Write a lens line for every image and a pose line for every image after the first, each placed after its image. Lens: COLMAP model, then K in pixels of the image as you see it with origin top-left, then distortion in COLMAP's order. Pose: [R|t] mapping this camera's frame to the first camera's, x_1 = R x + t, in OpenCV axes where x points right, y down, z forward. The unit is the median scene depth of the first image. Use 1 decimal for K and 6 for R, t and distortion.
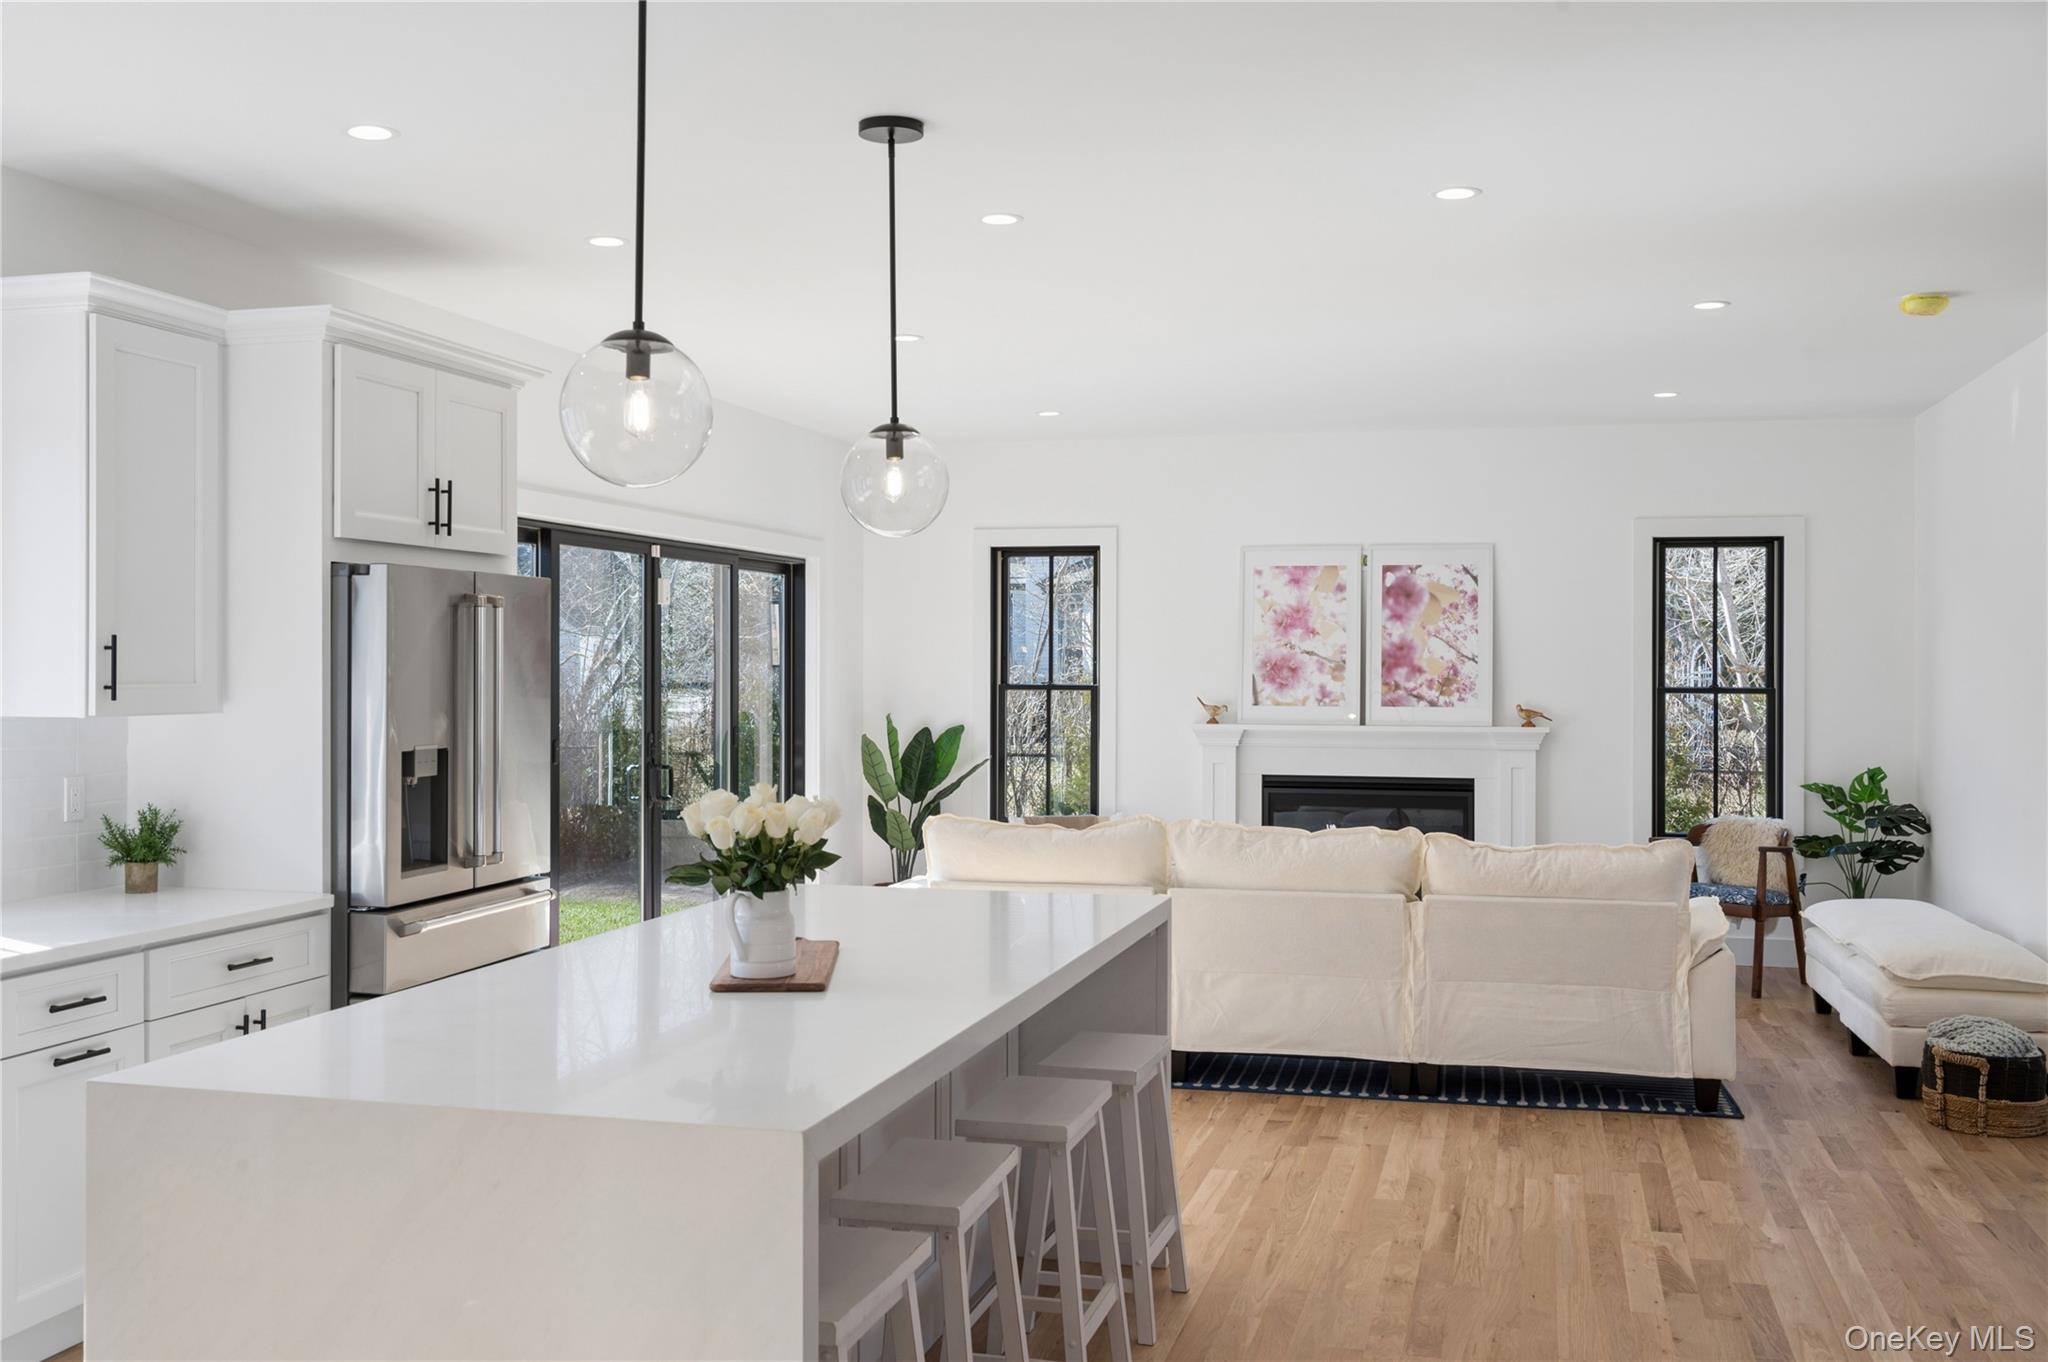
lens RADIAL K [[1912.8, 0, 1026.4], [0, 1912.8, 677.2], [0, 0, 1]] dist [0.011935, 0.000000]
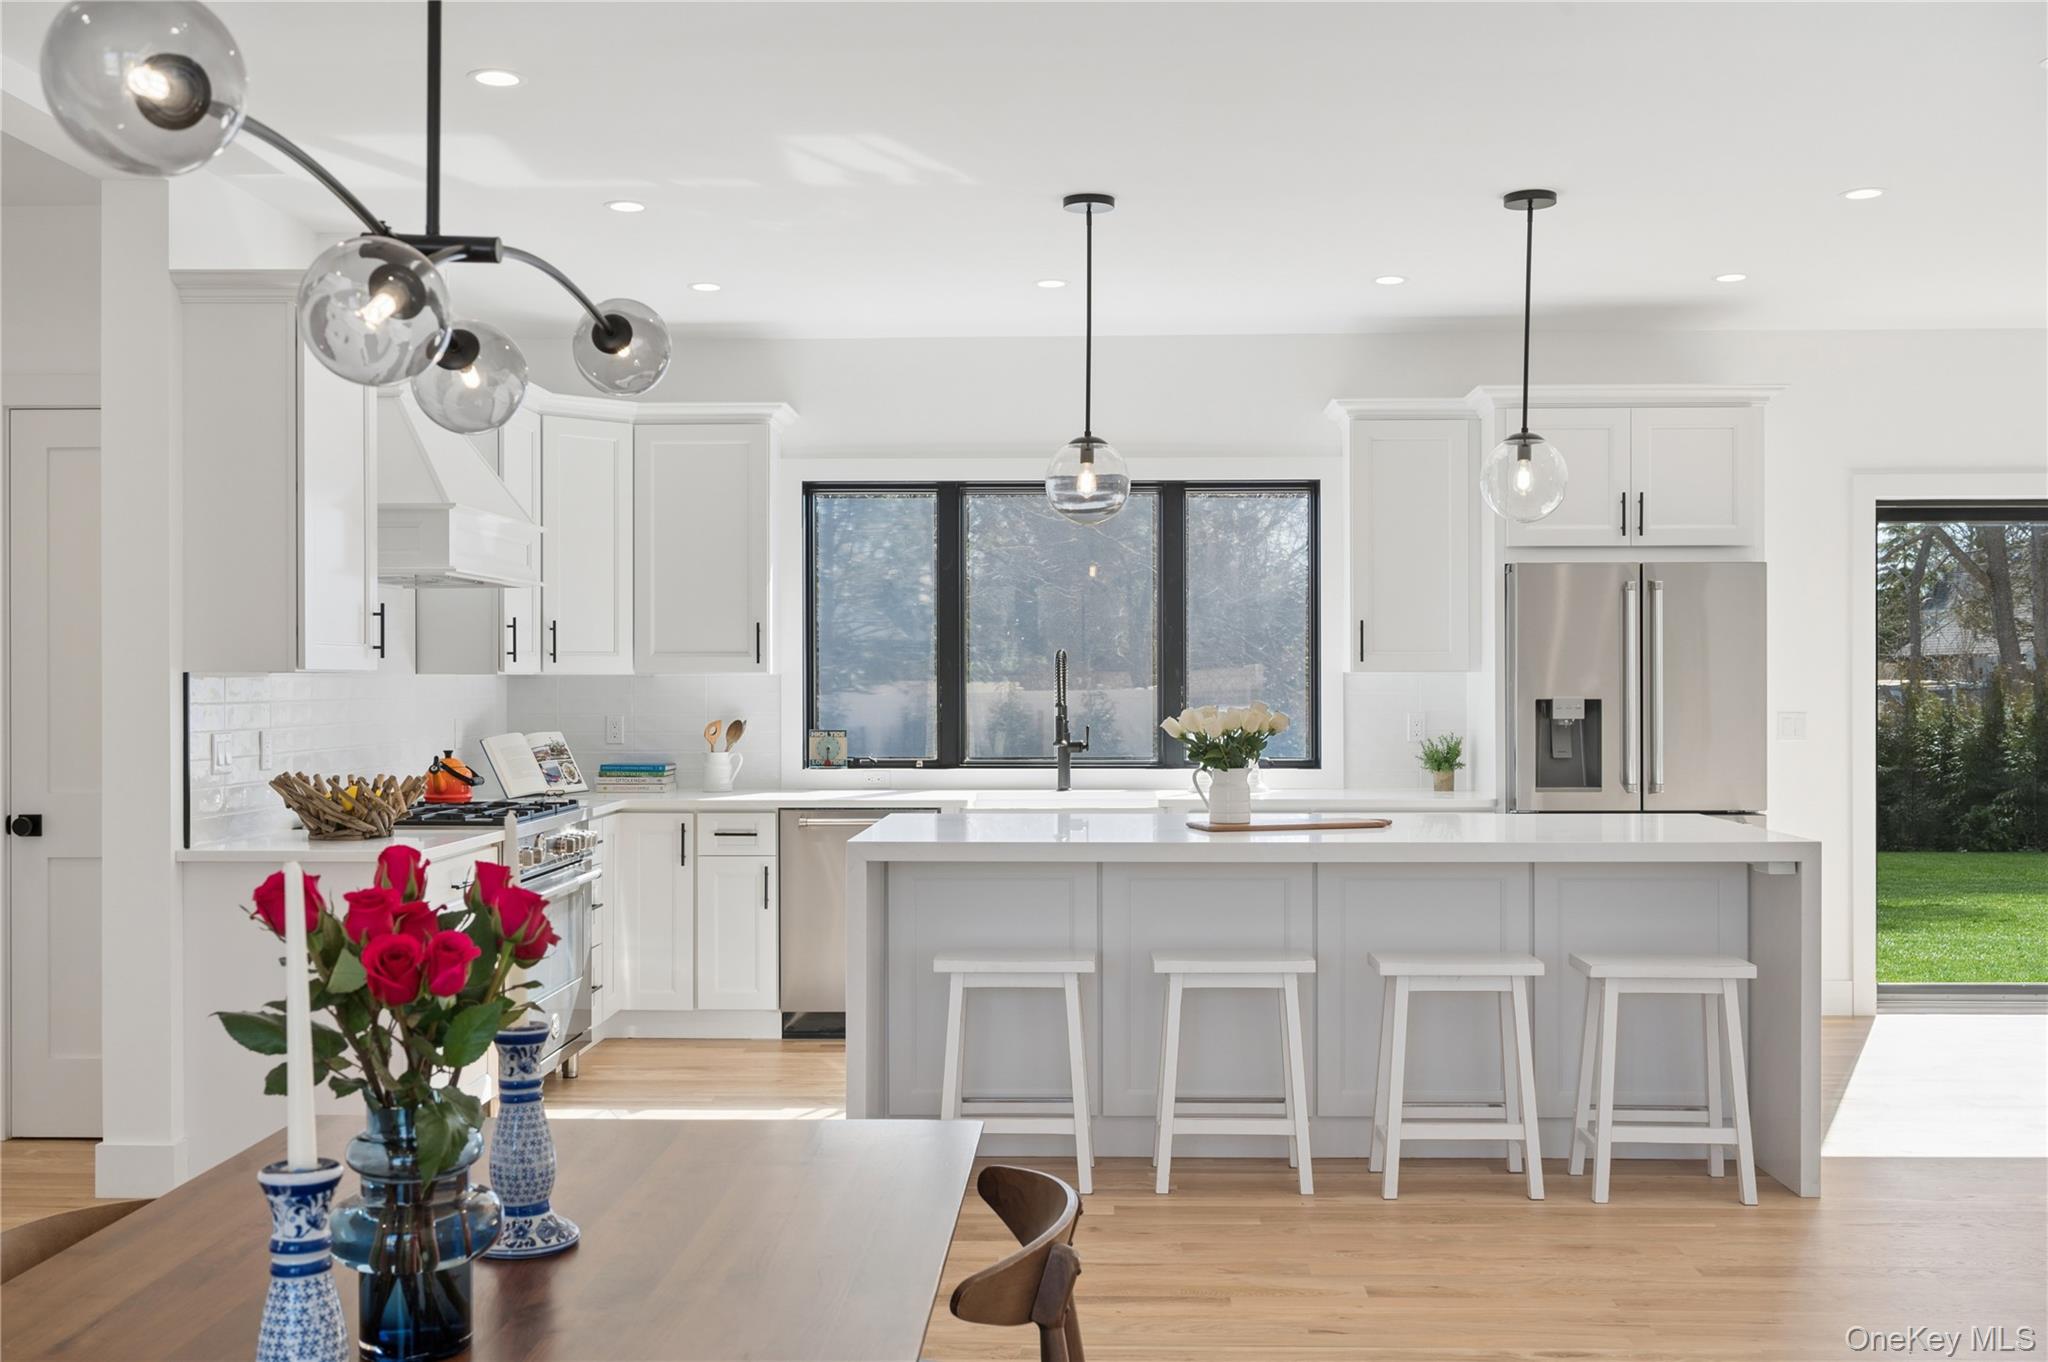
lens RADIAL K [[1963.4, 0, 1030.4], [0, 1963.4, 677.1], [0, 0, 1]] dist [-0.000072, 0.000000]
pose [[0.222981, -0.005648, -0.974806, 0.486131], [-0.002674, 0.999976, -0.006405, 0.016623], [0.974819, 0.004035, 0.222961, 0.169201]]
